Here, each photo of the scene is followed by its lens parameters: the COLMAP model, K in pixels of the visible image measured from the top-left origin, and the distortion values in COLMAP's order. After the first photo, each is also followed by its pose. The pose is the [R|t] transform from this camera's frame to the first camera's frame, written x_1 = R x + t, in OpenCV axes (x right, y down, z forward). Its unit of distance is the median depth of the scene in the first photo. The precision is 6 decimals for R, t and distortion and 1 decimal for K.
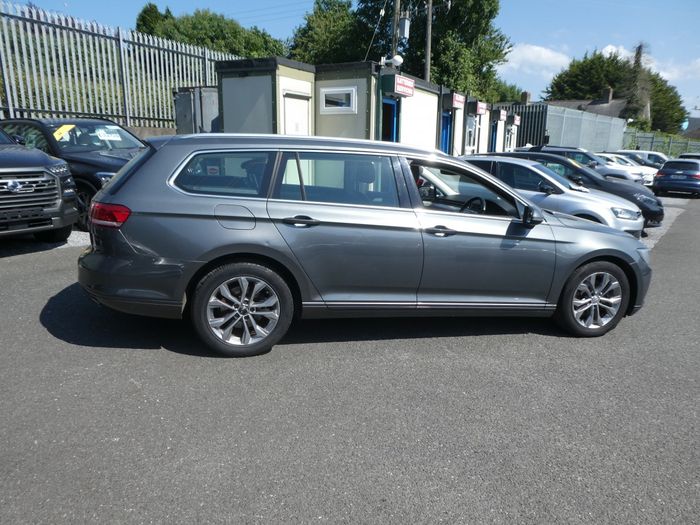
lens RADIAL K [[499.6, 0, 349.8], [0, 499.6, 263.3], [0, 0, 1]] dist [-0.000250, -0.013492]
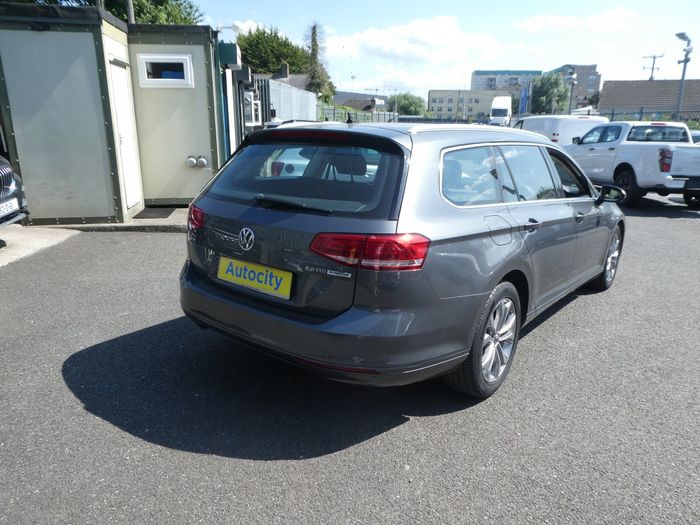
lens RADIAL K [[499.6, 0, 353.6], [0, 499.6, 262.1], [0, 0, 1]] dist [-0.000250, -0.013492]
pose [[0.810795, -0.172560, 0.559317, -0.282032], [0.144060, 0.984993, 0.095058, -0.048393], [-0.567326, 0.003503, 0.823486, 0.148932]]
